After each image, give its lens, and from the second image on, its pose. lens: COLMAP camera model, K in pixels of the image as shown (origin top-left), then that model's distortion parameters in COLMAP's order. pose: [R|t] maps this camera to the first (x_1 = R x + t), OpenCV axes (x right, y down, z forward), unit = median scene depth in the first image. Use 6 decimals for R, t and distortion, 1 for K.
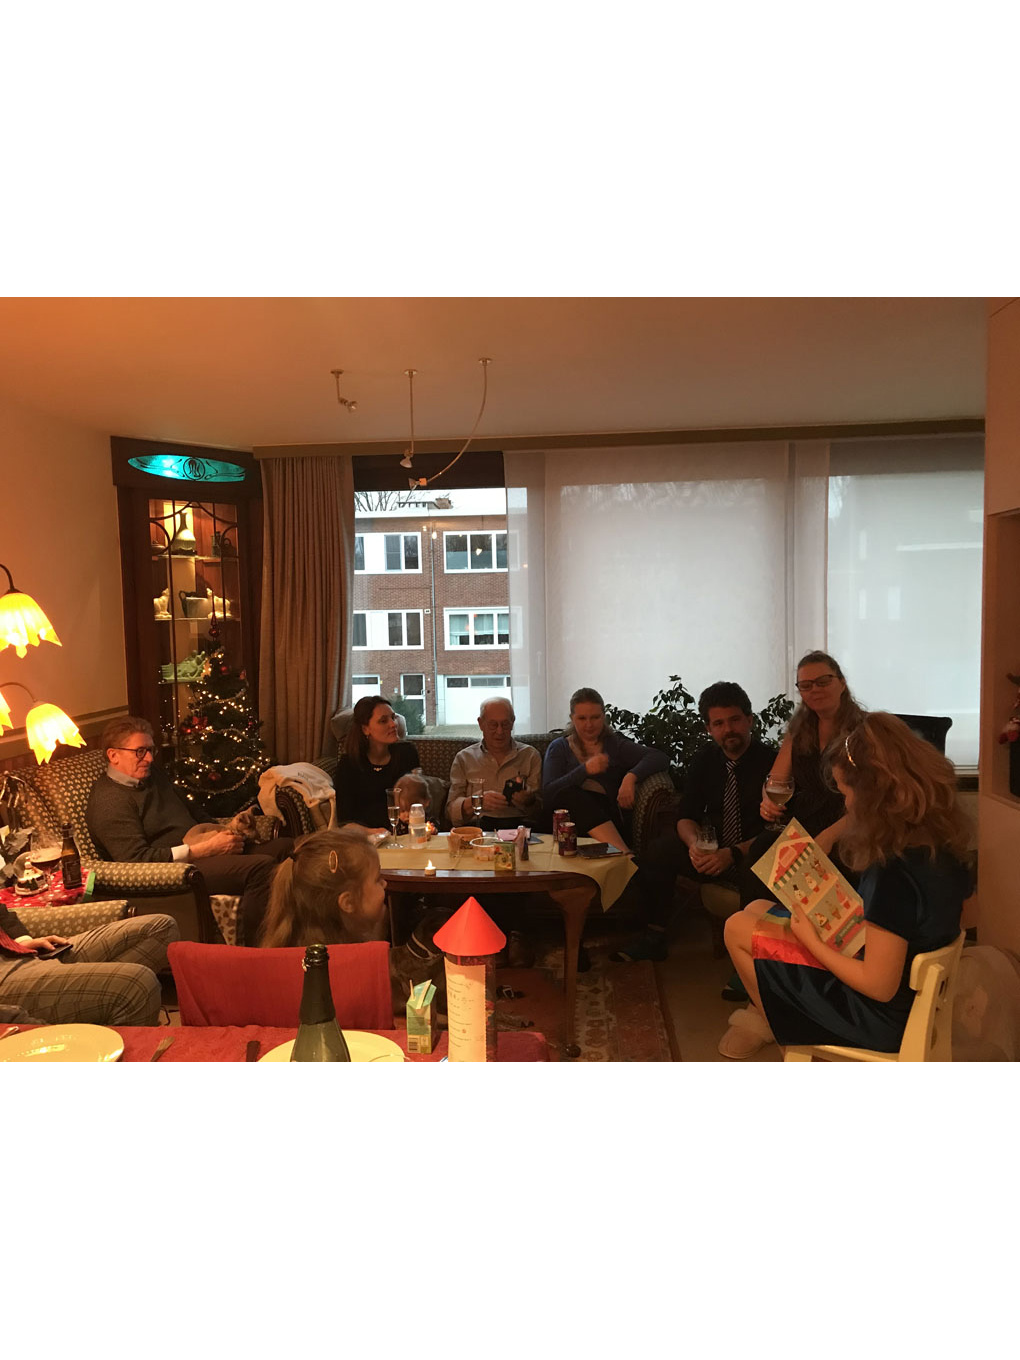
lens RADIAL K [[833.5, 0, 485.0], [0, 833.5, 681.6], [0, 0, 1]] dist [0.019415, -0.001322]
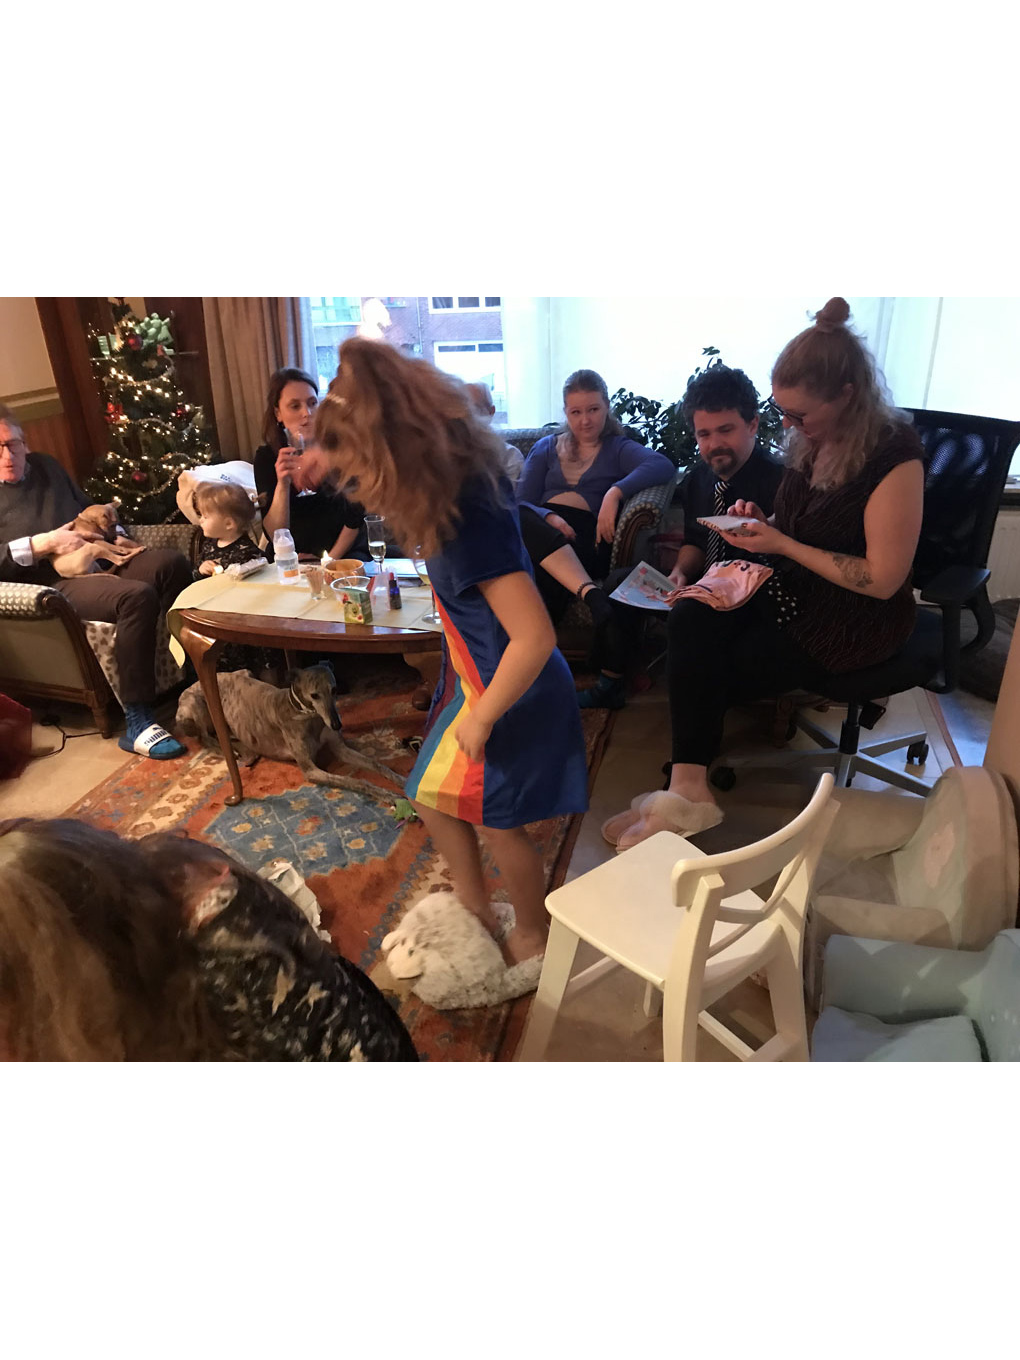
lens RADIAL K [[833.5, 0, 485.0], [0, 833.5, 681.6], [0, 0, 1]] dist [0.019415, -0.001322]
pose [[0.988094, 0.061636, -0.140963, 0.168667], [-0.005096, 0.928850, 0.370422, -0.012495], [0.153765, -0.365294, 0.918105, 0.168742]]
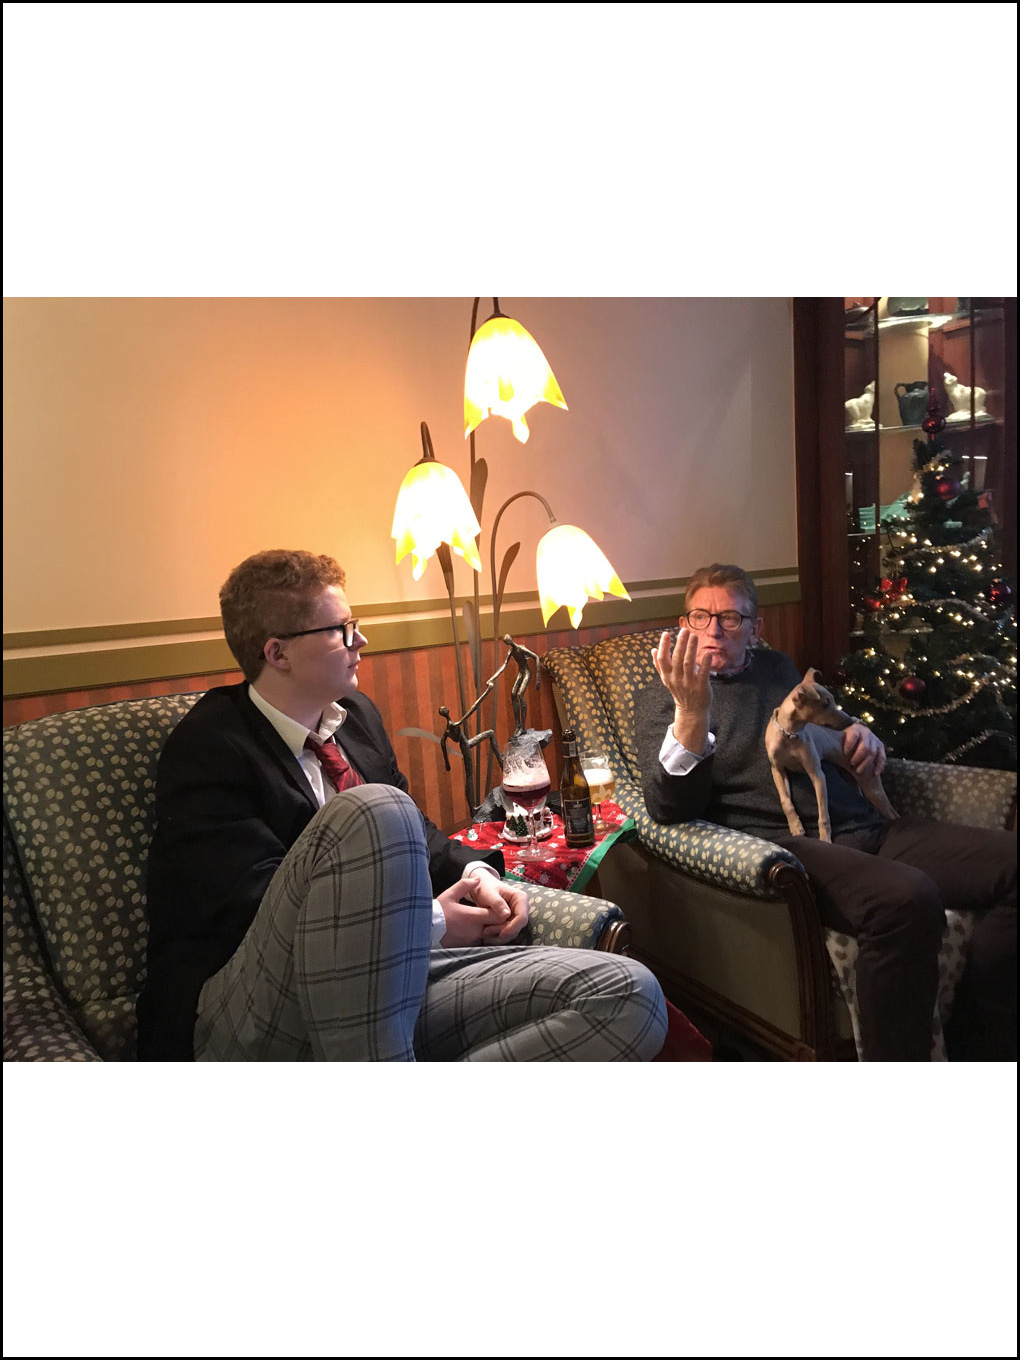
lens RADIAL K [[833.5, 0, 485.0], [0, 833.5, 681.6], [0, 0, 1]] dist [0.019415, -0.001322]
pose [[0.638189, 0.090062, -0.764594, -0.075087], [-0.007186, 0.993788, 0.111060, 0.050612], [0.769846, -0.065383, 0.634872, 0.415291]]
